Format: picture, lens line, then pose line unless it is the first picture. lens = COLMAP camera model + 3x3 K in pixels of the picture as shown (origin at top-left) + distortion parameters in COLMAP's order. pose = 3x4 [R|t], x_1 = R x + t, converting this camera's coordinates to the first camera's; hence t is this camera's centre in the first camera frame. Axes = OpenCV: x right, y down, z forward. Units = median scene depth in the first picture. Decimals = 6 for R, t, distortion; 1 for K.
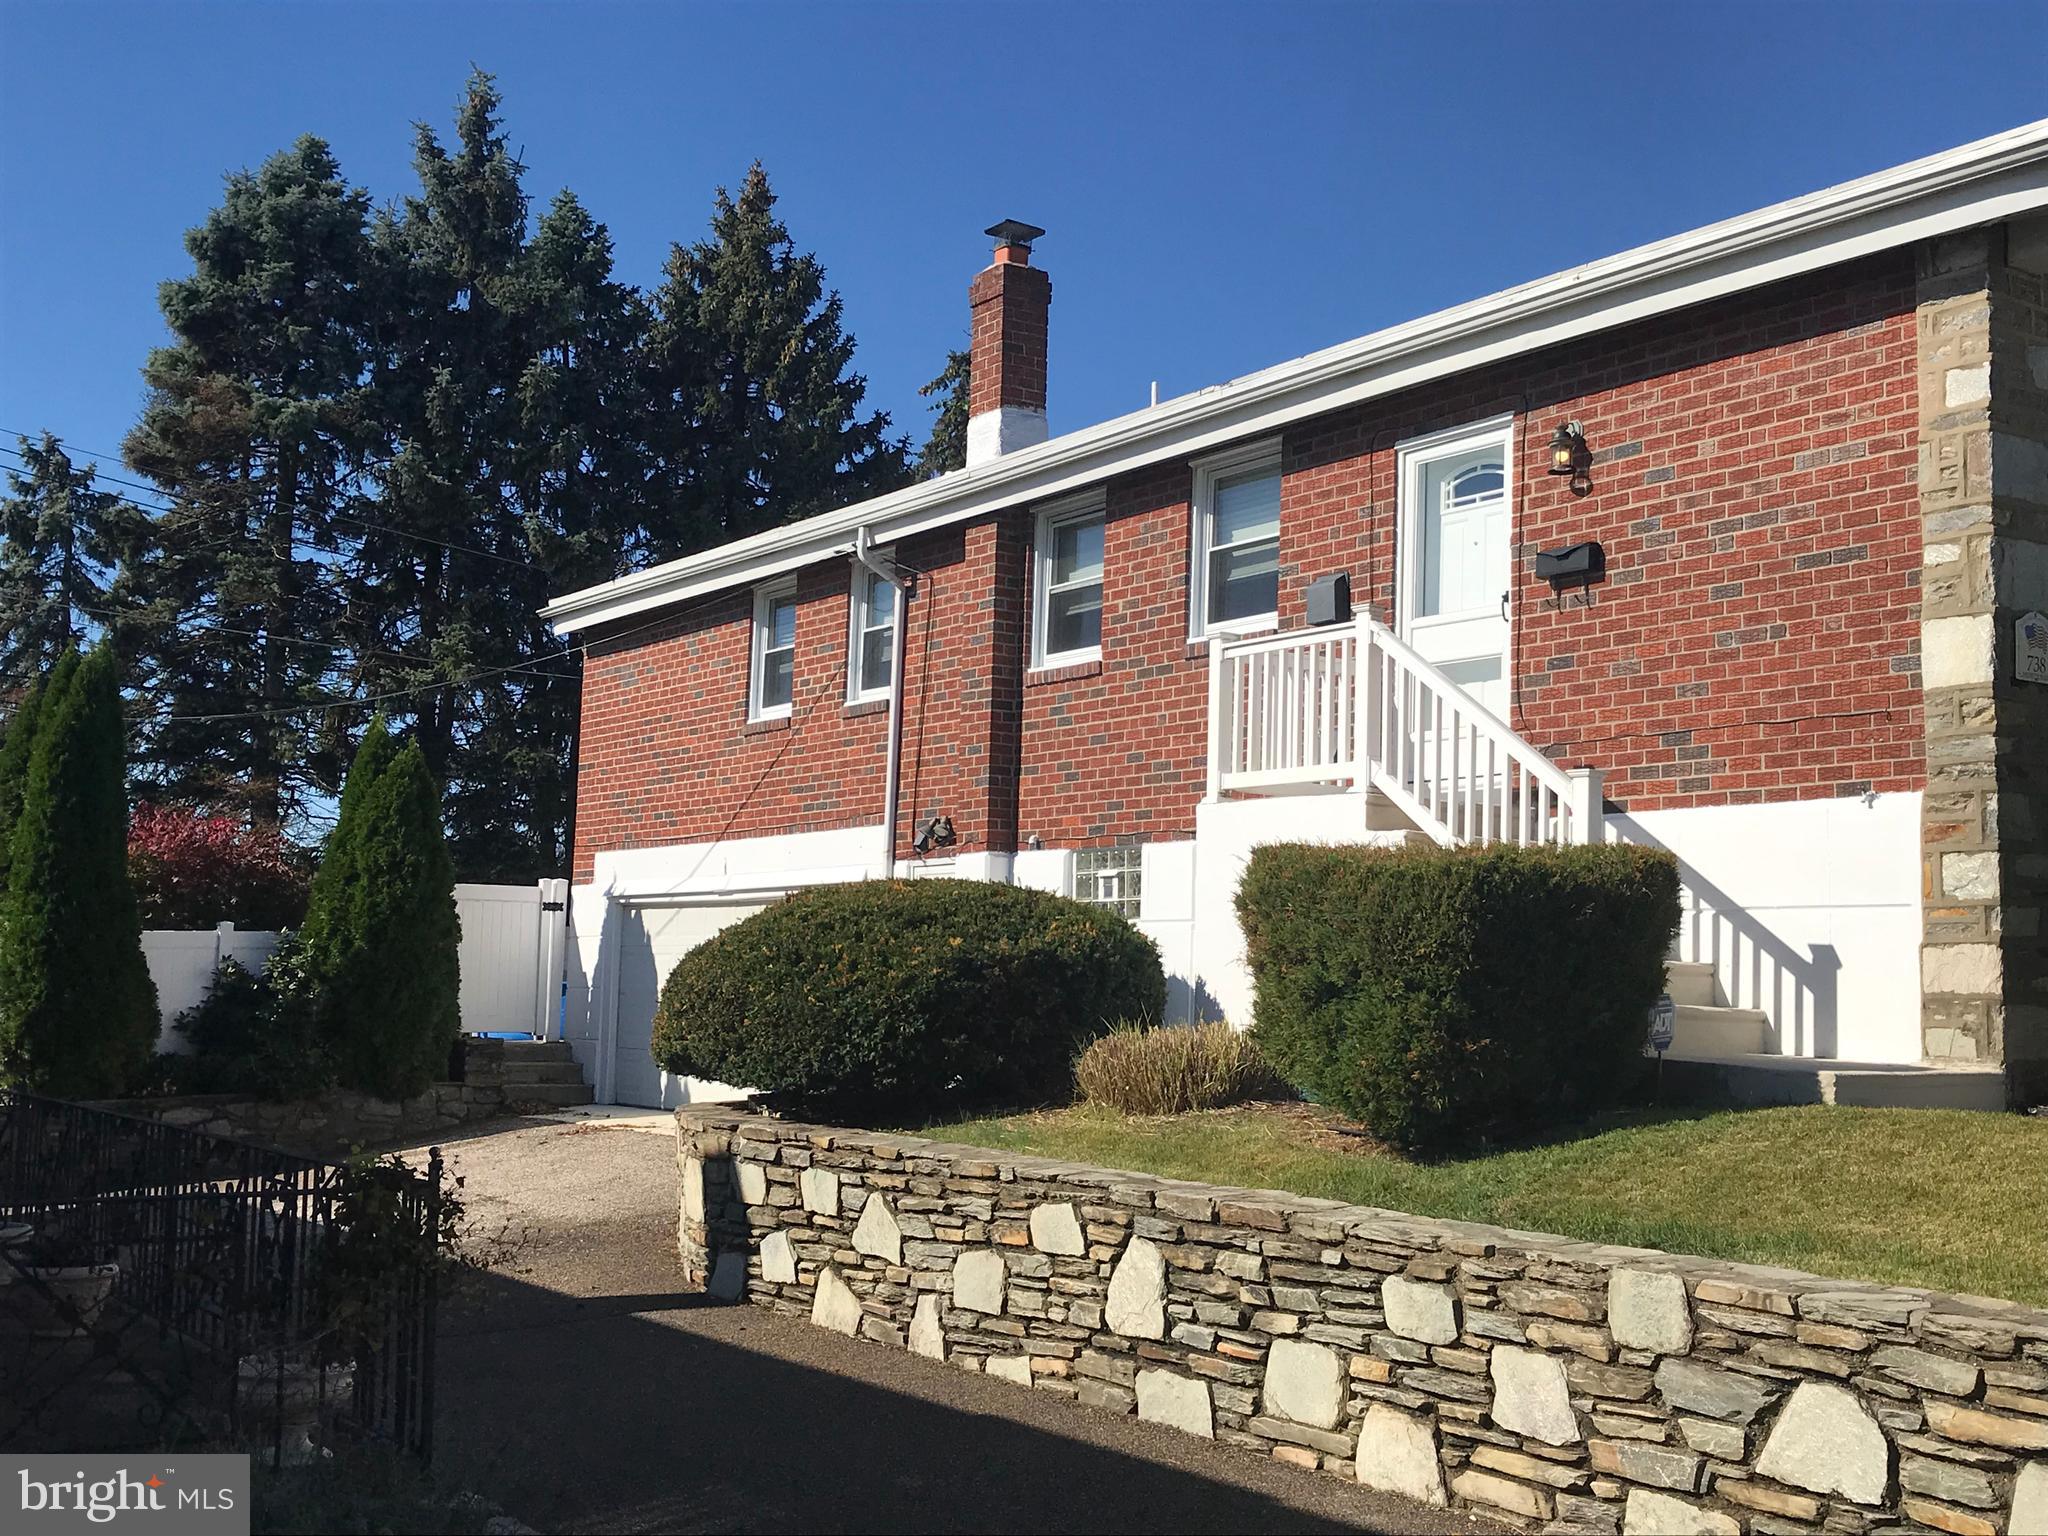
lens RADIAL K [[2333.4, 0, 1013.4], [0, 2333.4, 753.6], [0, 0, 1]] dist [0.177515, -0.667649]
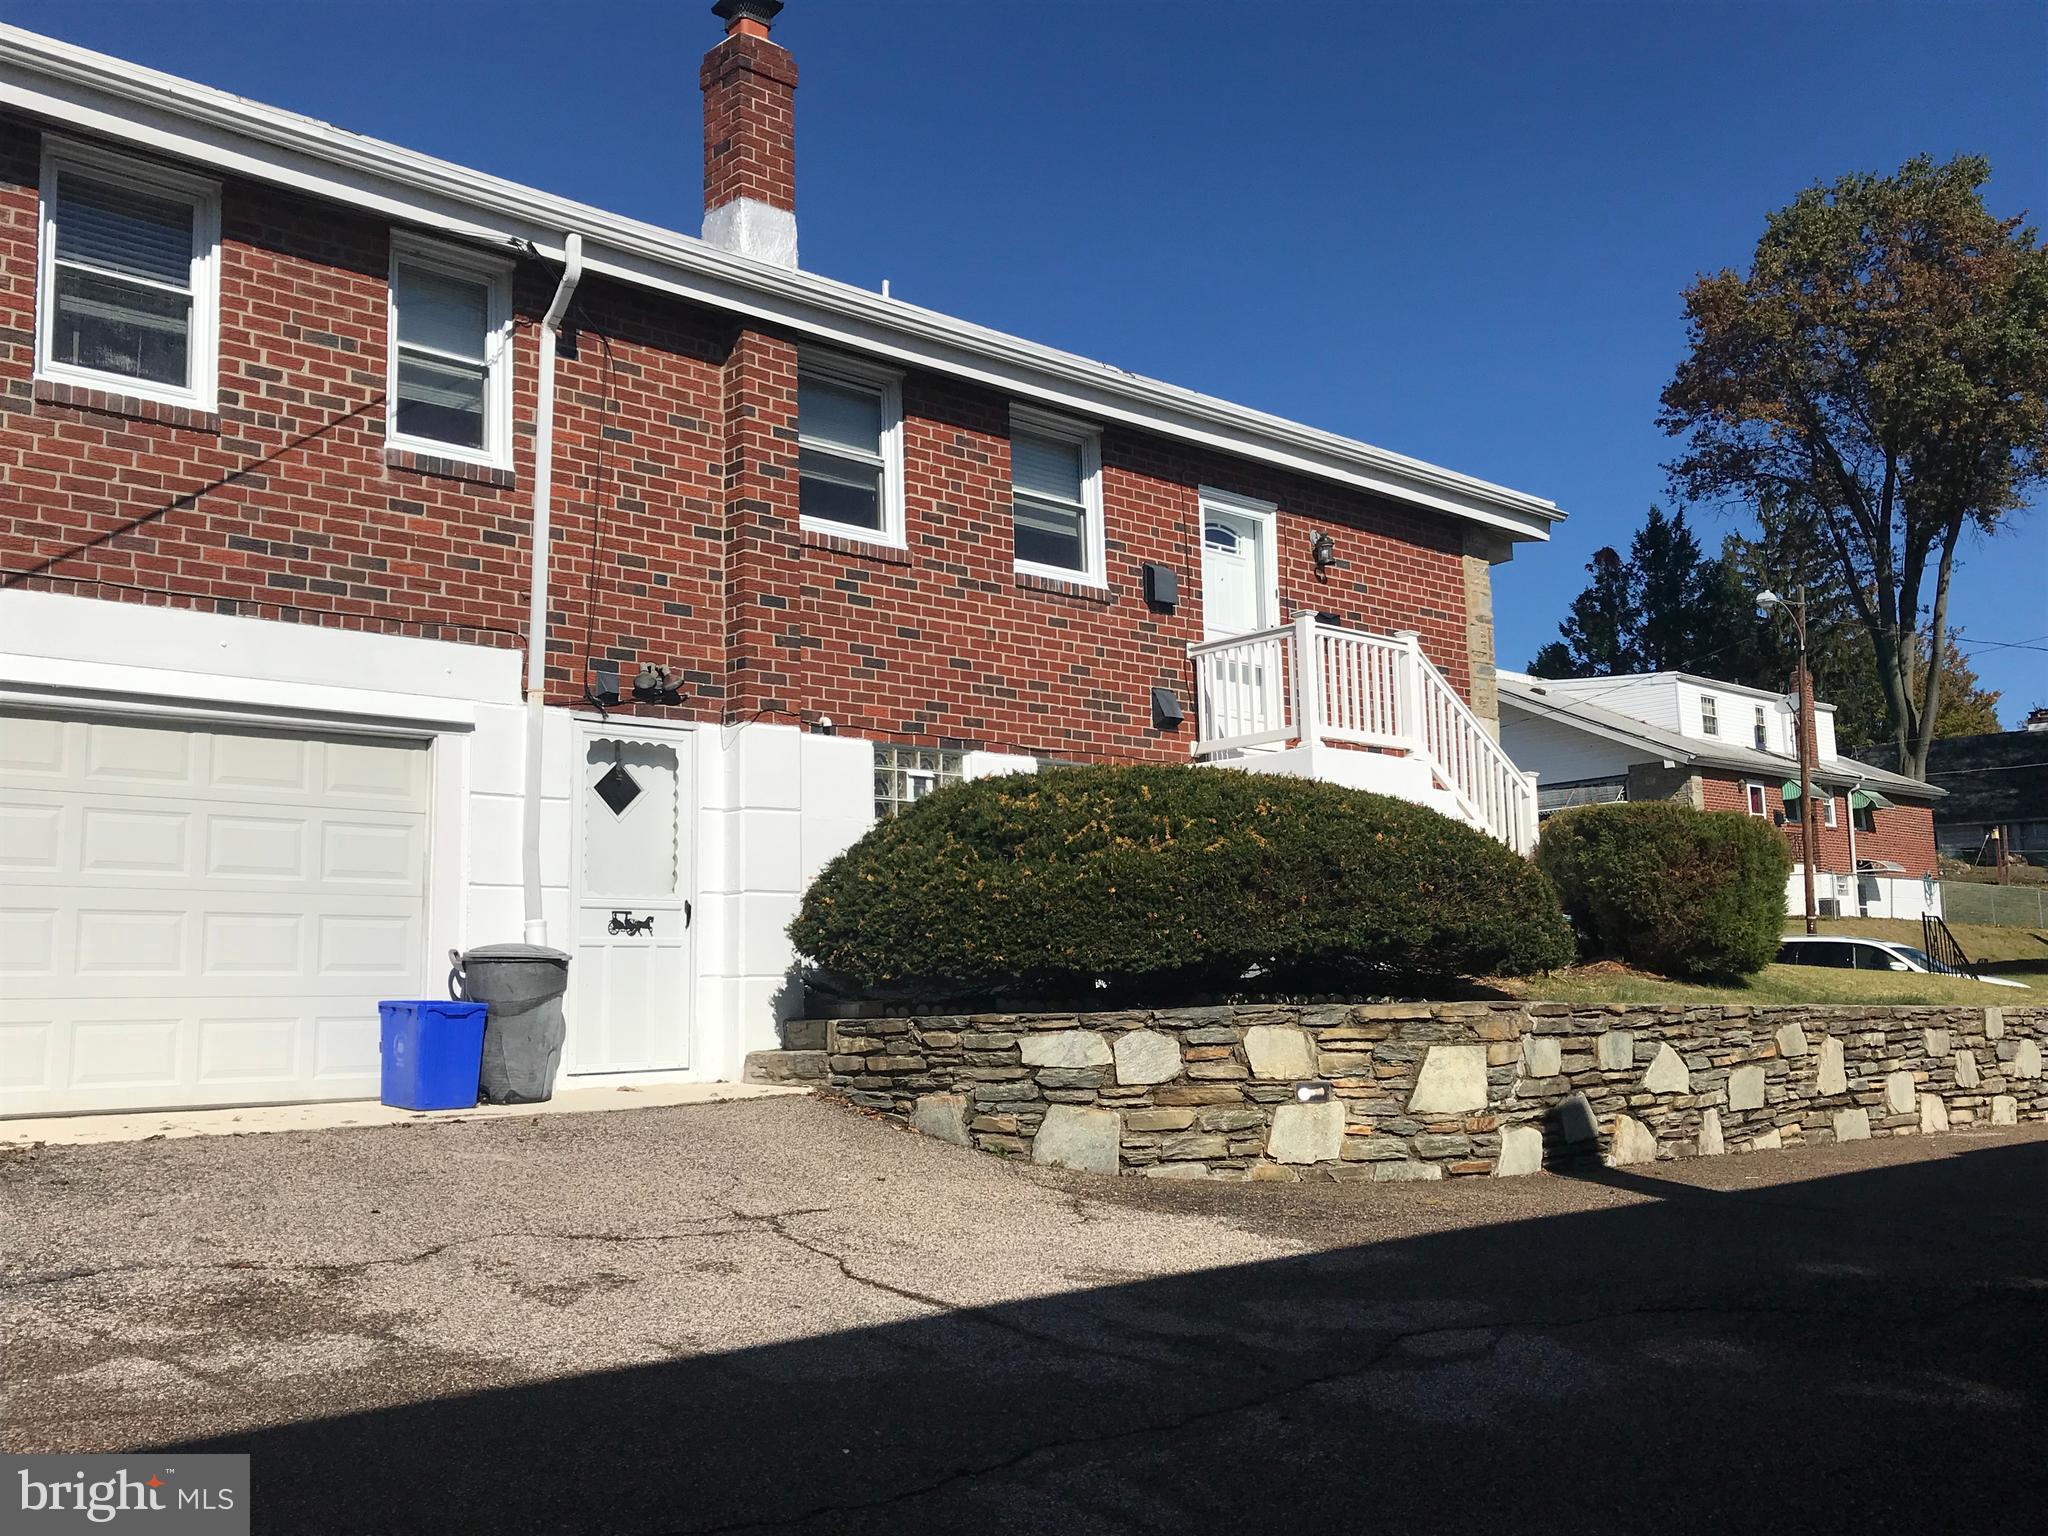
lens RADIAL K [[1918.1, 0, 1024.0], [0, 1918.1, 768.0], [0, 0, 1]] dist [0.156982, -0.287266]
pose [[-0.163087, 0.102790, 0.981242, -1.013809], [-0.088786, 0.988994, -0.118359, 0.189154], [-0.982609, -0.106424, -0.152166, 1.464474]]
